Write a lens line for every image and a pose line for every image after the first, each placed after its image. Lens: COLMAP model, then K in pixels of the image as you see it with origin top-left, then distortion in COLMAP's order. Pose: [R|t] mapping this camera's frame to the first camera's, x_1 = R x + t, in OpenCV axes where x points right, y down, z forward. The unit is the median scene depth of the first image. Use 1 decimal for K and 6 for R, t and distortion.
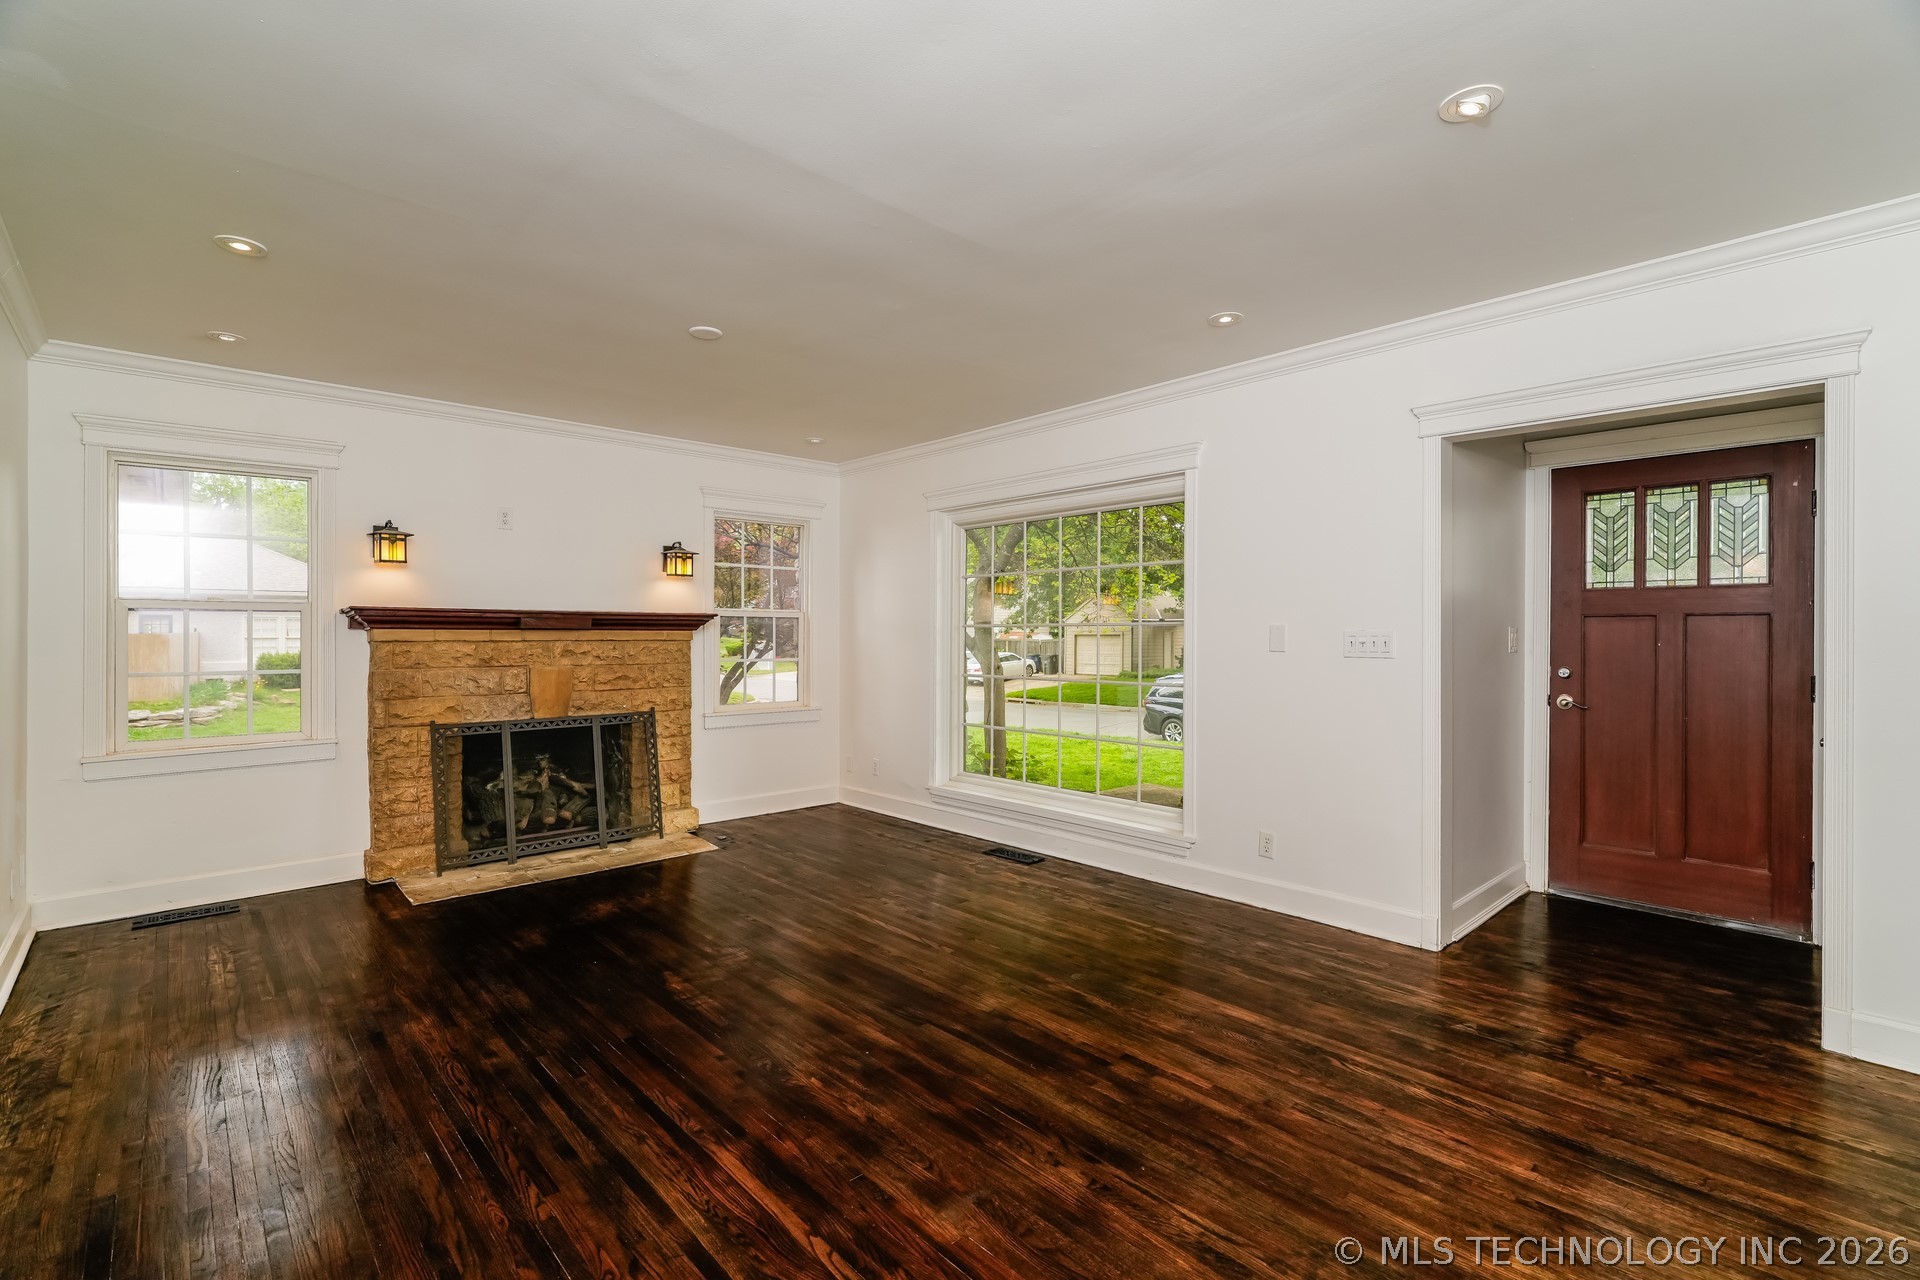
lens RADIAL K [[867.7, 0, 962.1], [0, 867.7, 633.0], [0, 0, 1]] dist [0.001623, 0.000834]
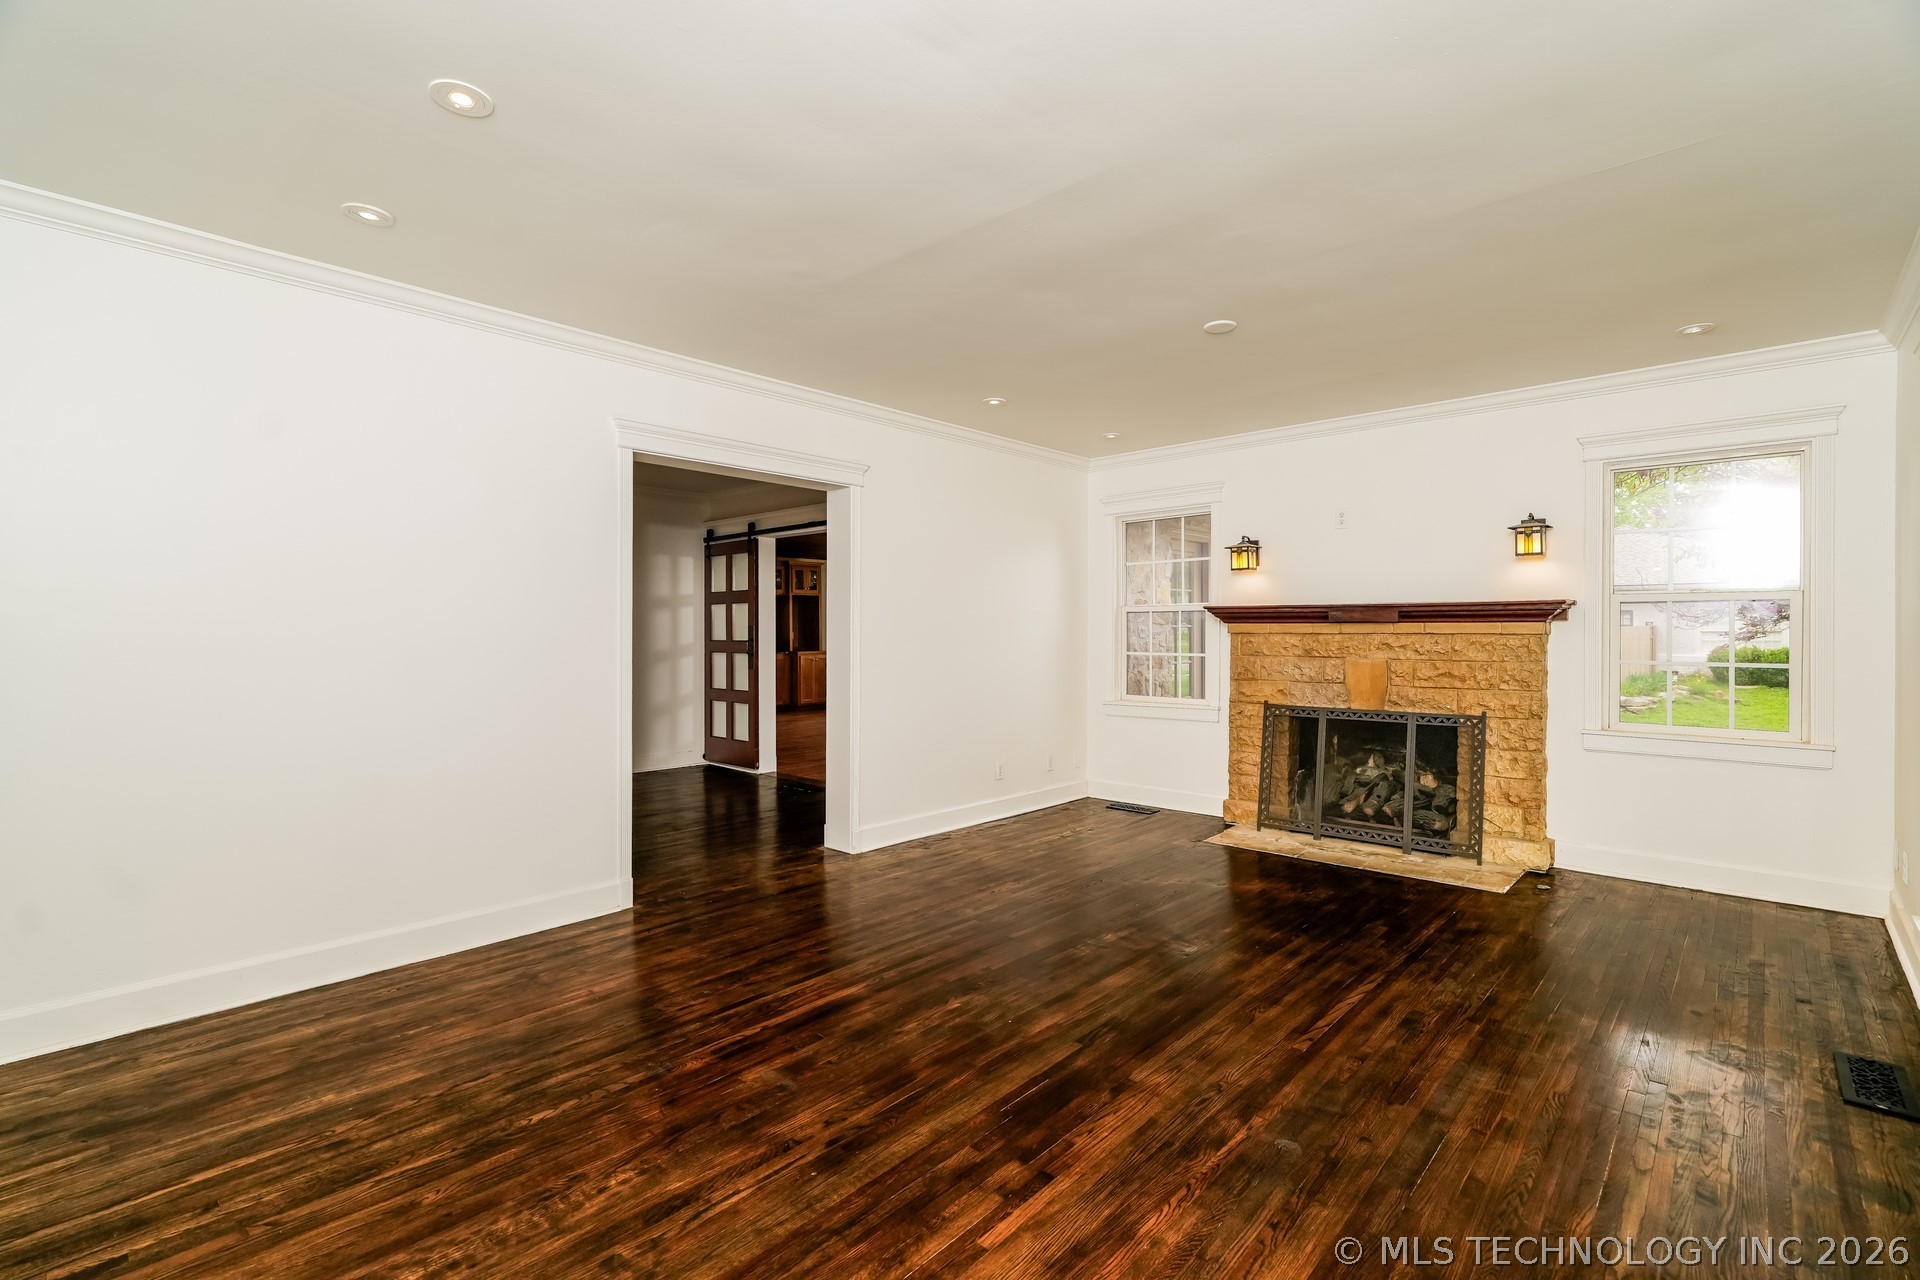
lens RADIAL K [[867.7, 0, 969.8], [0, 867.7, 642.3], [0, 0, 1]] dist [0.001623, 0.000834]
pose [[0.076194, 0.014923, -0.996981, 0.539148], [0.004173, 0.999874, 0.015286, 0.001752], [0.997084, -0.005325, 0.076122, 0.501006]]
